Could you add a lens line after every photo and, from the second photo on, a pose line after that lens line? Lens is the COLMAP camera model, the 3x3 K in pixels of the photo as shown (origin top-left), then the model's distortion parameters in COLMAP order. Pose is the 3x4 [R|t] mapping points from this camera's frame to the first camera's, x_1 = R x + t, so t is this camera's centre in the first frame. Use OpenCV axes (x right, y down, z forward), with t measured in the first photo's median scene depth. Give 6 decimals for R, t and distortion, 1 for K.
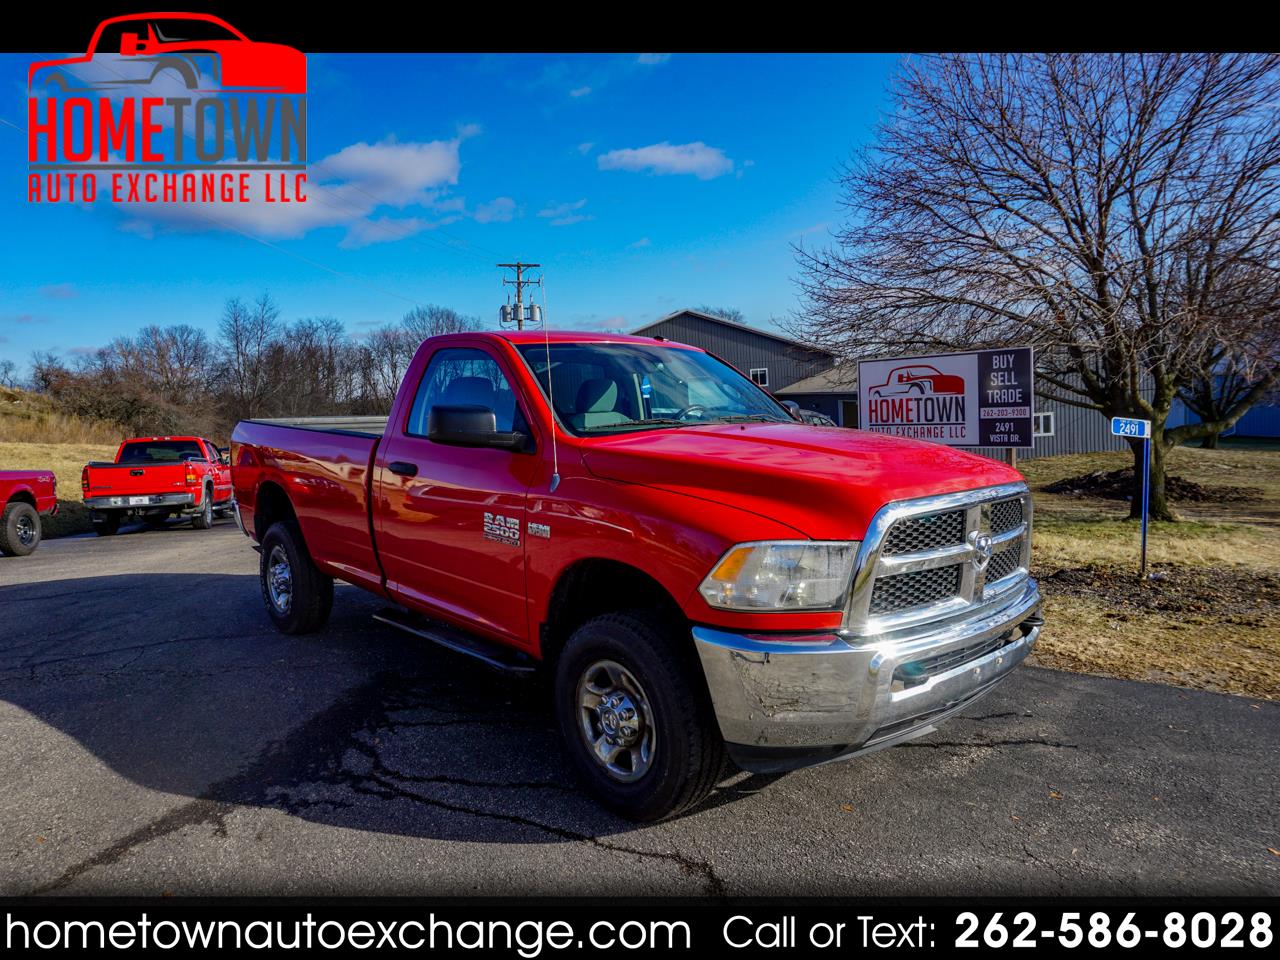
lens RADIAL K [[890.8, 0, 621.1], [0, 890.8, 485.2], [0, 0, 1]] dist [-0.051522, 0.033234]
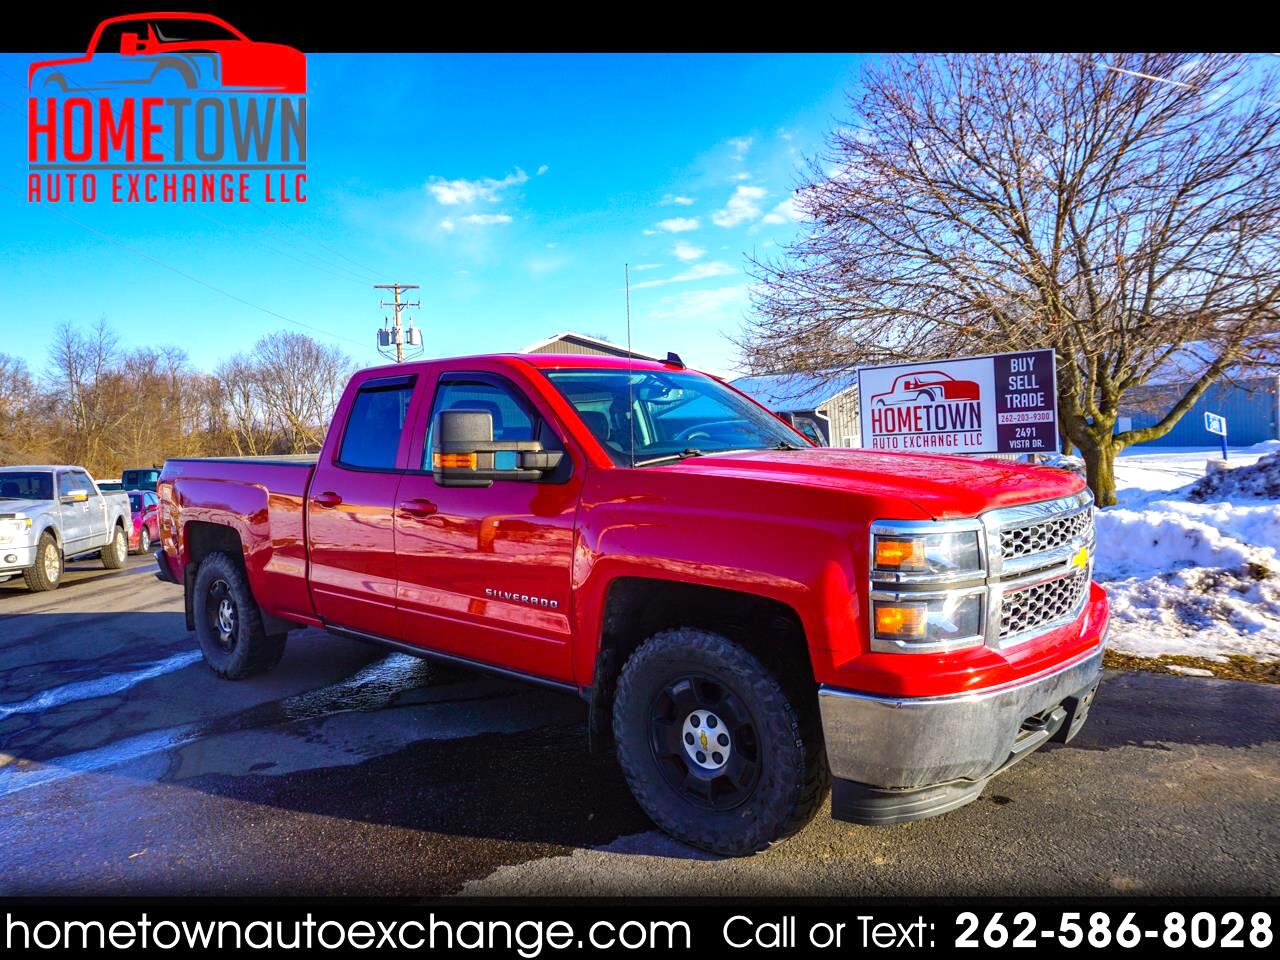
lens RADIAL K [[886.4, 0, 634.9], [0, 886.4, 479.9], [0, 0, 1]] dist [-0.045907, 0.032519]
pose [[0.983980, -0.030768, 0.175604, -0.113880], [0.036993, 0.998794, -0.032291, 0.001349], [-0.174398, 0.038270, 0.983931, 0.088666]]
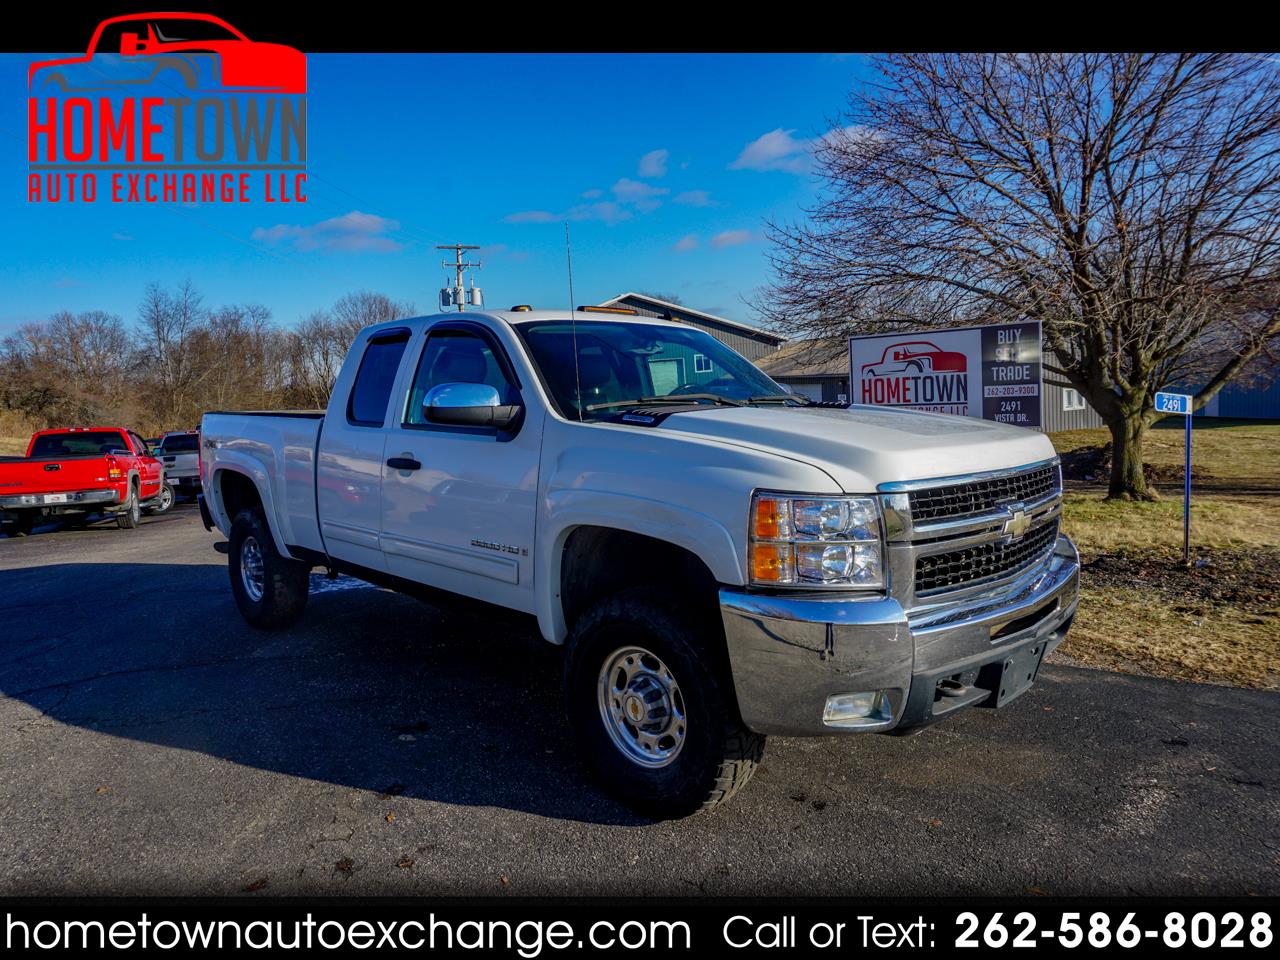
lens RADIAL K [[890.8, 0, 628.9], [0, 890.8, 479.4], [0, 0, 1]] dist [-0.051522, 0.033234]
pose [[0.996671, -0.015886, 0.079961, -0.036295], [0.015229, 0.999845, 0.008817, -0.001264], [-0.080089, -0.007570, 0.996759, 0.062511]]
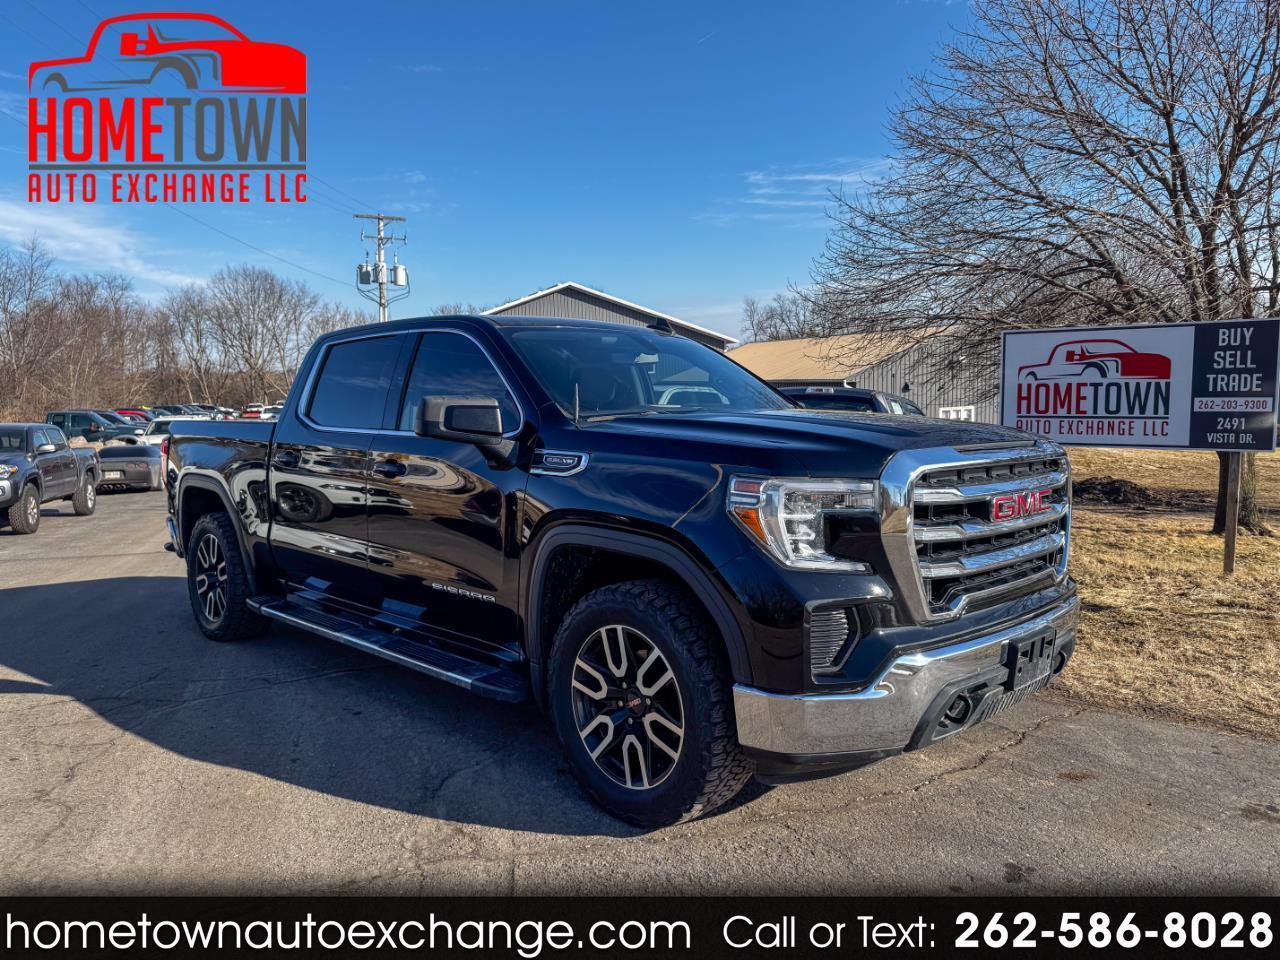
lens RADIAL K [[942.3, 0, 645.9], [0, 942.3, 485.2], [0, 0, 1]] dist [-0.005507, -0.005491]
pose [[0.978419, 0.006618, 0.206525, -0.161849], [-0.008678, 0.999921, 0.009071, -0.010815], [-0.206448, -0.010668, 0.978399, 0.219938]]
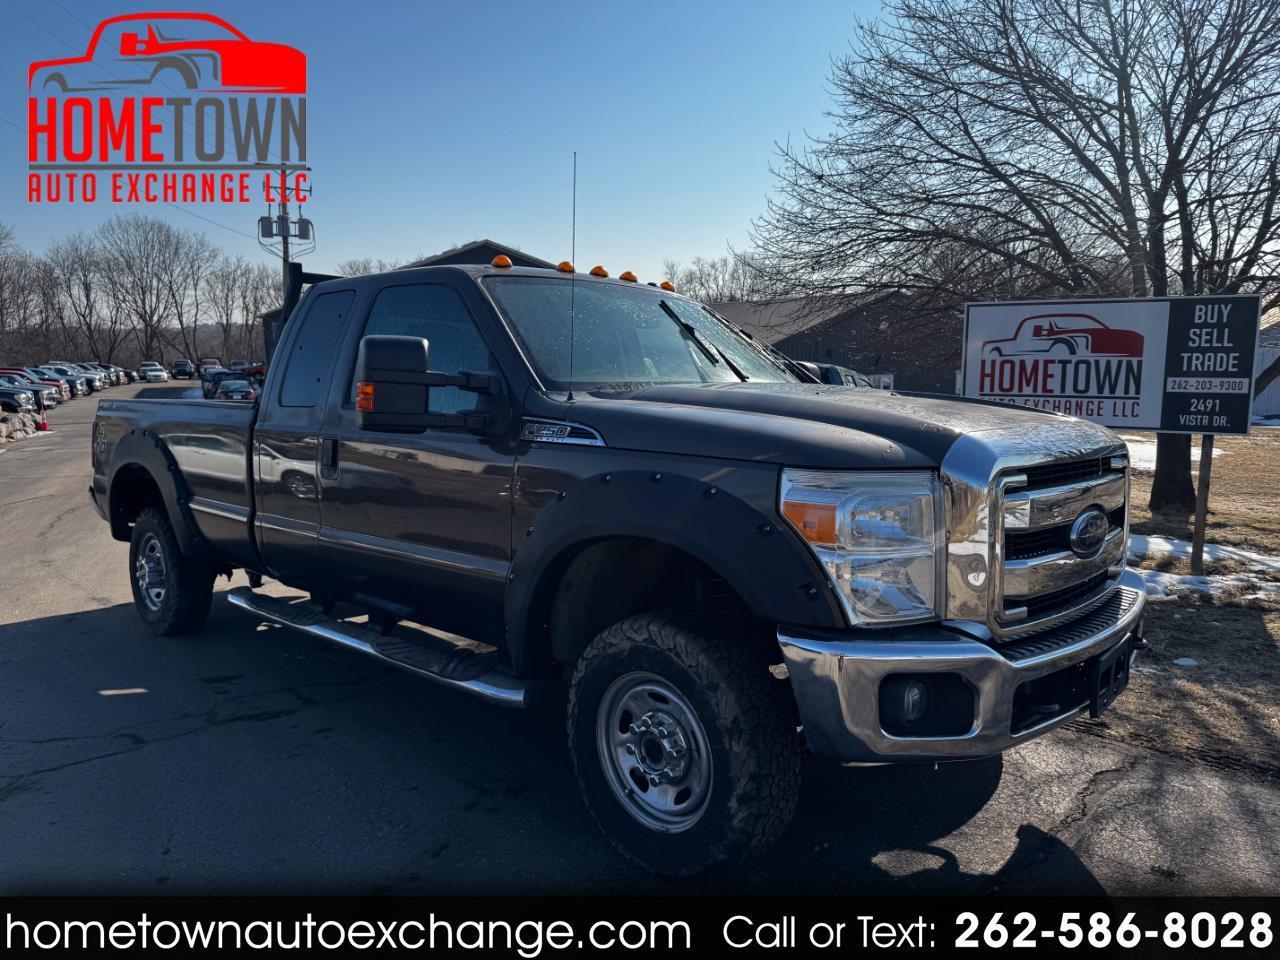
lens RADIAL K [[936.6, 0, 651.9], [0, 936.6, 490.8], [0, 0, 1]] dist [-0.005686, -0.007752]
pose [[0.954425, -0.005727, 0.298397, -0.162041], [-0.011033, 0.998455, 0.054453, -0.022886], [-0.298248, -0.055264, 0.952887, 0.284926]]
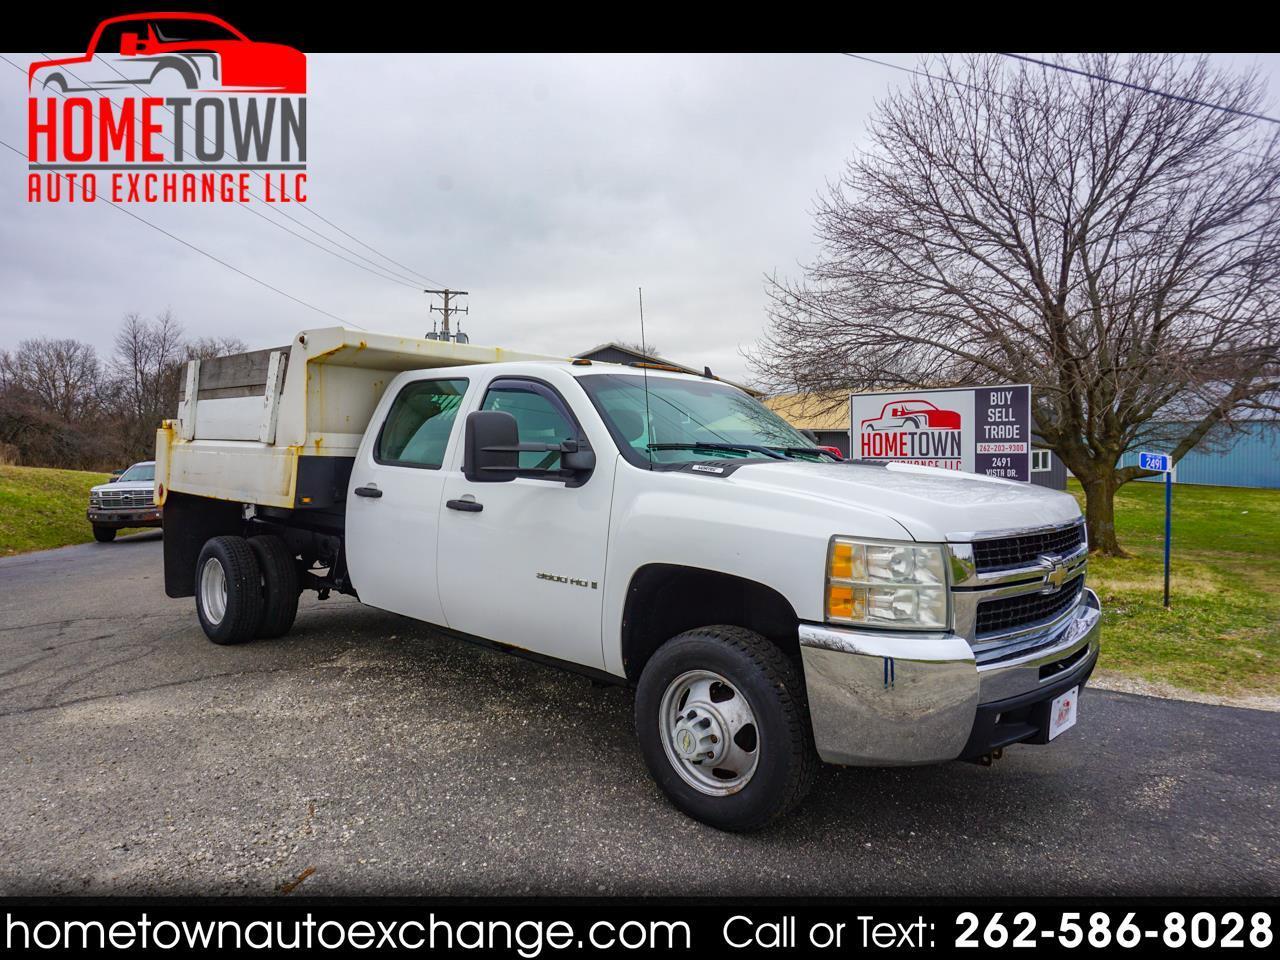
lens RADIAL K [[890.8, 0, 634.8], [0, 890.8, 489.3], [0, 0, 1]] dist [-0.051522, 0.033234]
pose [[0.992169, 0.020425, 0.123218, -0.078671], [-0.016134, 0.999232, -0.035716, 0.006203], [-0.123852, 0.033449, 0.991737, 0.029474]]
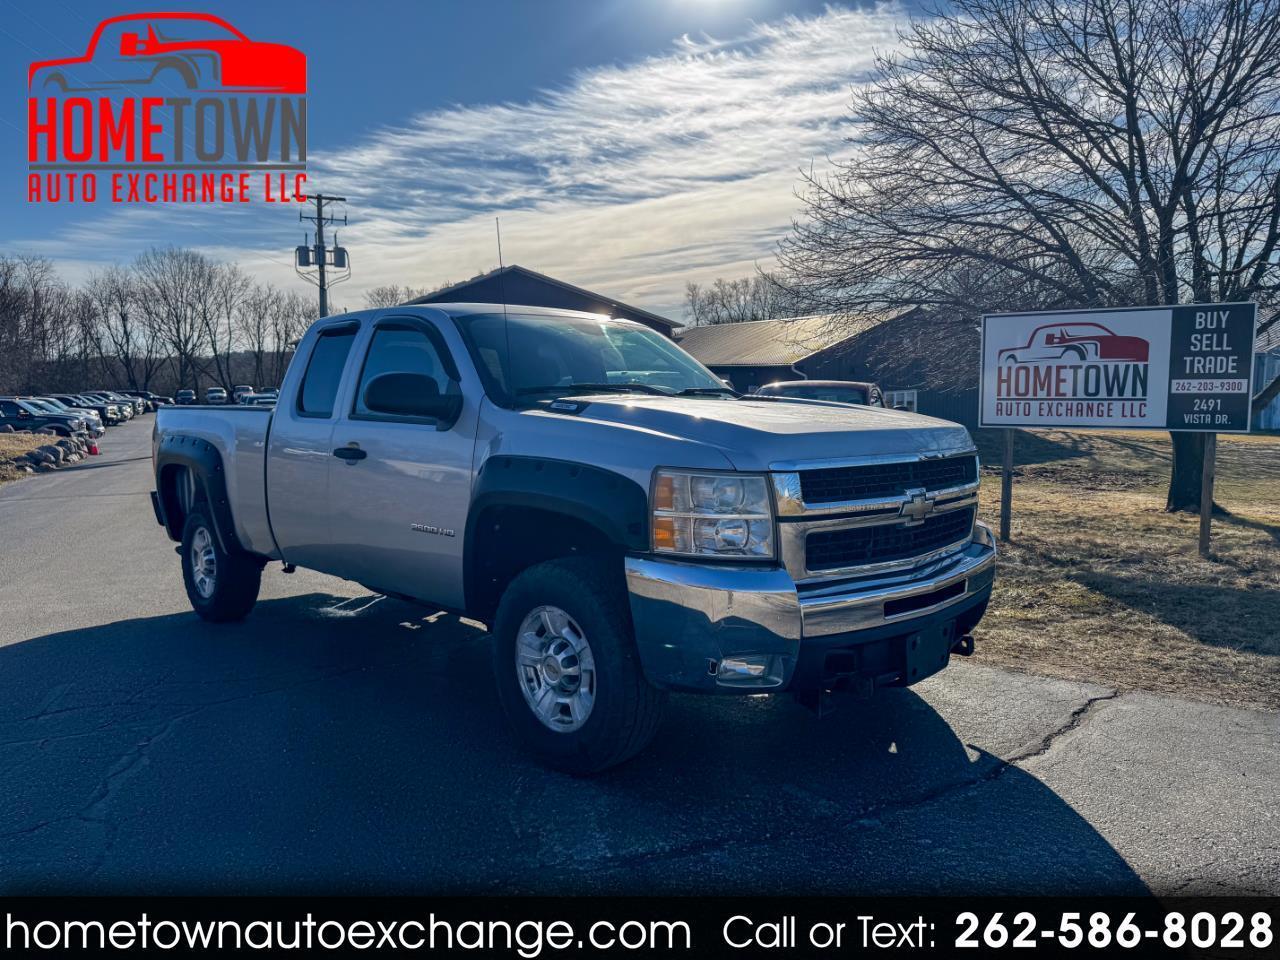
lens RADIAL K [[937.8, 0, 650.0], [0, 937.8, 489.0], [0, 0, 1]] dist [-0.001886, -0.012648]
pose [[0.961858, -0.008593, 0.273414, -0.189951], [0.000530, 0.999563, 0.029551, -0.011235], [-0.273548, -0.028279, 0.961443, 0.239009]]
